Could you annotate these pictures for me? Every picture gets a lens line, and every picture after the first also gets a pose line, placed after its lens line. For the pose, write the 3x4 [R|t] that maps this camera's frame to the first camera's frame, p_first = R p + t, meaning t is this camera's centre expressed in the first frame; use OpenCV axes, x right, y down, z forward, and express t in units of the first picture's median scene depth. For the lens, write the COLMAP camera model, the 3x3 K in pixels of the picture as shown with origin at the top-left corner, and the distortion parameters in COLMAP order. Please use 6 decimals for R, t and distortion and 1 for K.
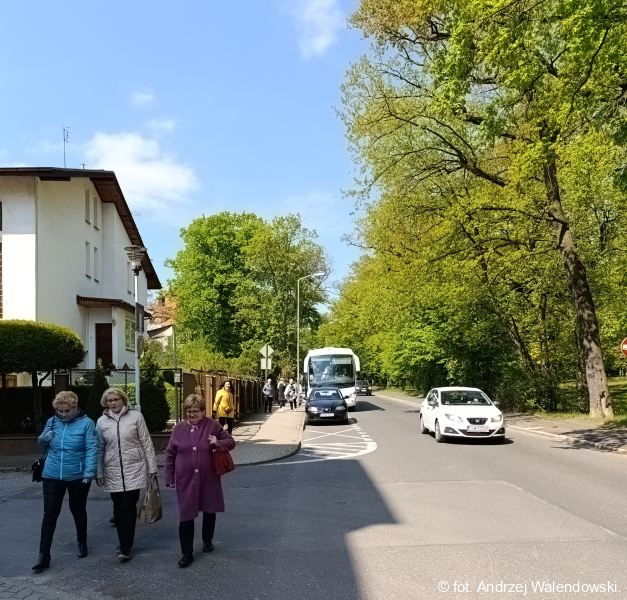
lens RADIAL K [[557.6, 0, 315.7], [0, 557.6, 302.1], [0, 0, 1]] dist [-0.017996, -0.003050]
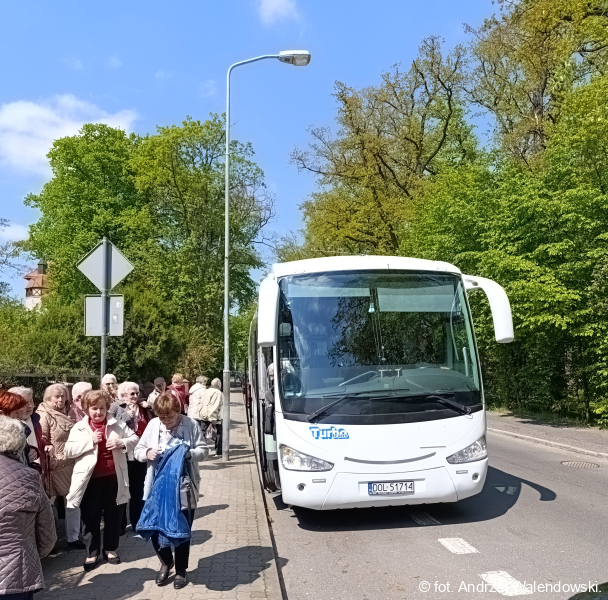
lens RADIAL K [[564.2, 0, 302.1], [0, 564.2, 355.0], [0, 0, 1]] dist [-0.014233, 0.000000]
pose [[0.993984, 0.008189, 0.109222, -0.010897], [-0.020405, 0.993588, 0.111201, 0.042425], [-0.107611, -0.112760, 0.987778, 0.316211]]
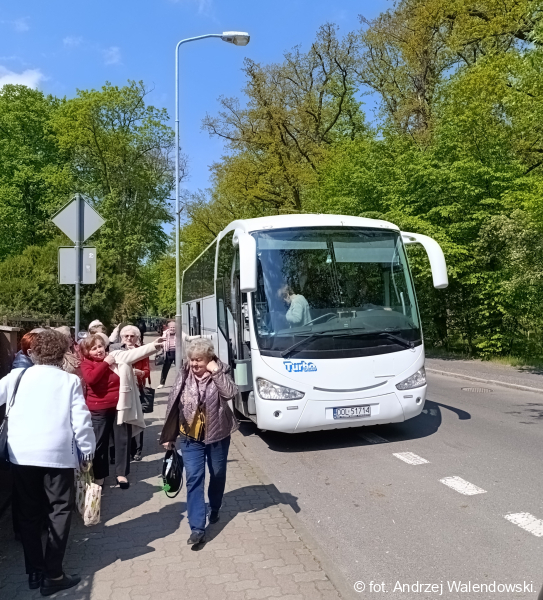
lens RADIAL K [[504.1, 0, 272.6], [0, 504.1, 300.0], [0, 0, 1]] dist [-0.001548, -0.020624]
pose [[0.970166, 0.003028, 0.242422, -0.023715], [-0.029317, 0.994049, 0.104910, 0.042777], [-0.240662, -0.108888, 0.964482, 0.315695]]
